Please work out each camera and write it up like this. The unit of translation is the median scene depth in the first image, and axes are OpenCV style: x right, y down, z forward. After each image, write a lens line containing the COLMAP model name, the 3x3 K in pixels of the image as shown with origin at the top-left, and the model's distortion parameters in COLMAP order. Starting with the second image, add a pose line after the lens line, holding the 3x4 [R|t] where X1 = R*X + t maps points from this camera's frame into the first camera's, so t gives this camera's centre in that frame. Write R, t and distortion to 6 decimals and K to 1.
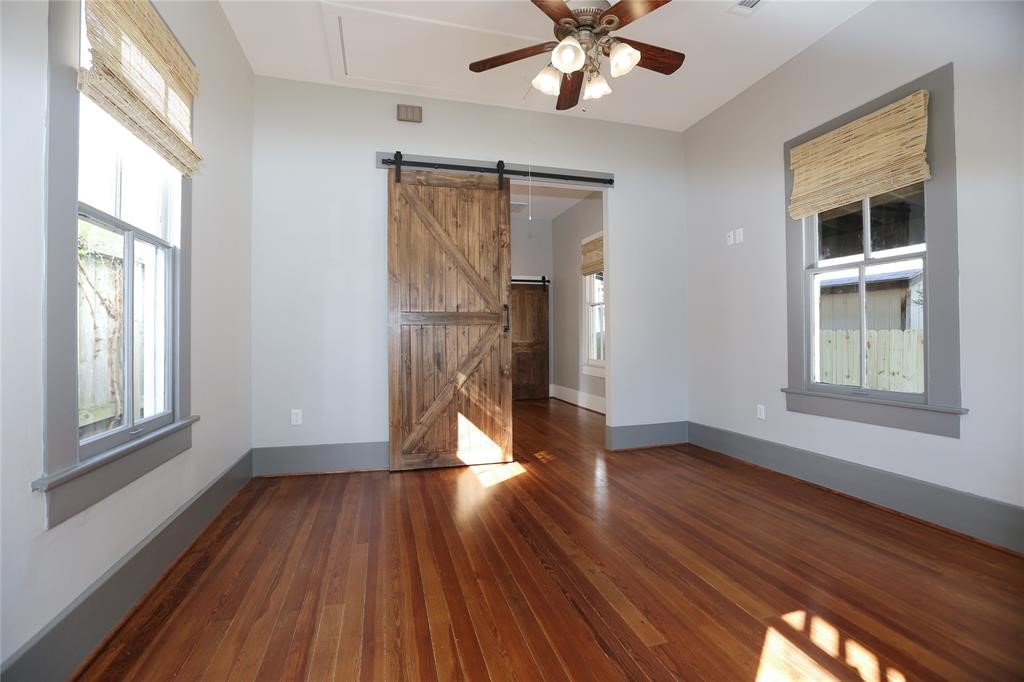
lens RADIAL K [[496.6, 0, 512.0], [0, 496.6, 341.0], [0, 0, 1]] dist [-0.027504, 0.000470]
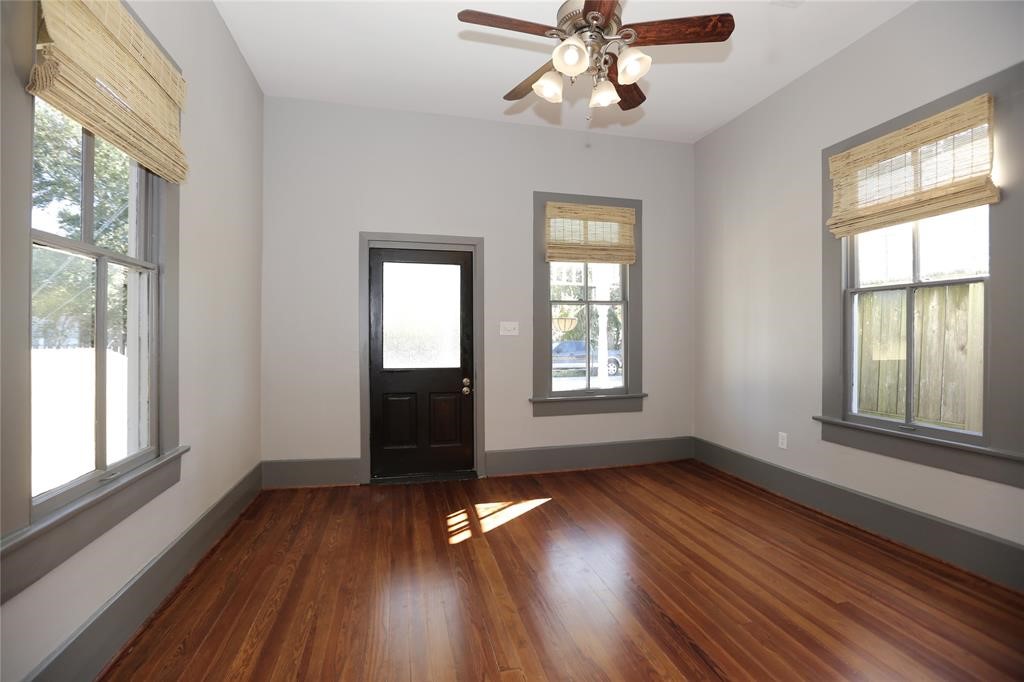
lens RADIAL K [[467.0, 0, 512.0], [0, 467.0, 341.0], [0, 0, 1]] dist [-0.047583, 0.016998]
pose [[-0.999365, 0.005607, 0.035176, 0.327123], [0.006152, 0.999862, 0.015405, -0.093018], [-0.035085, 0.015611, -0.999262, 2.312218]]
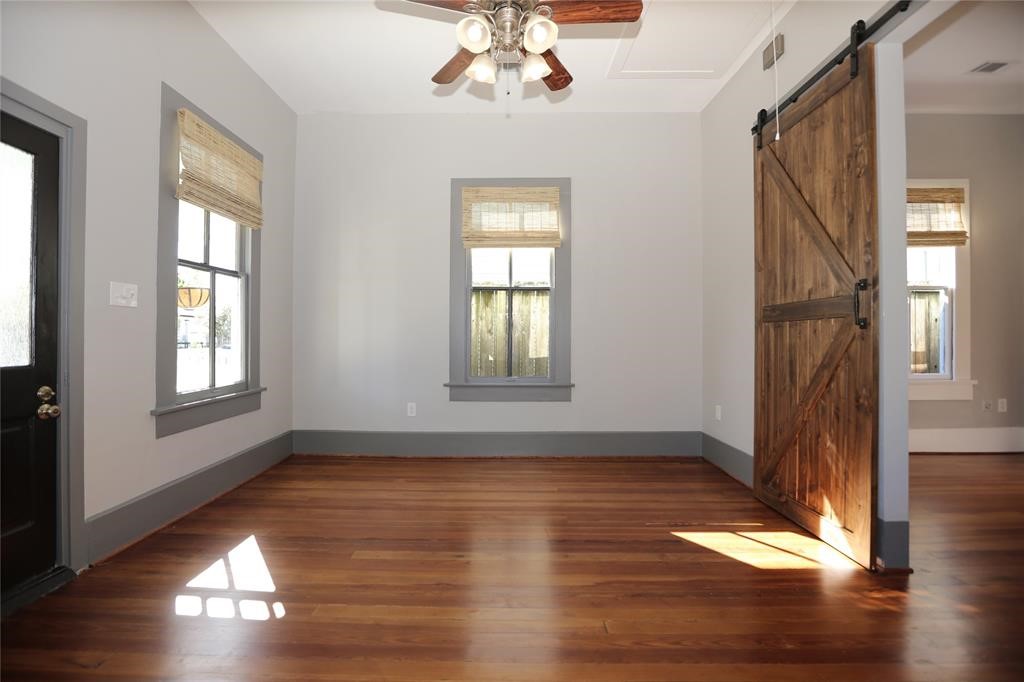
lens RADIAL K [[467.0, 0, 512.0], [0, 467.0, 341.0], [0, 0, 1]] dist [-0.047583, 0.016998]
pose [[-0.284302, 0.011511, -0.958666, 1.228307], [-0.004082, 0.999904, 0.013217, -0.018738], [0.958726, 0.007670, -0.284227, 1.561882]]
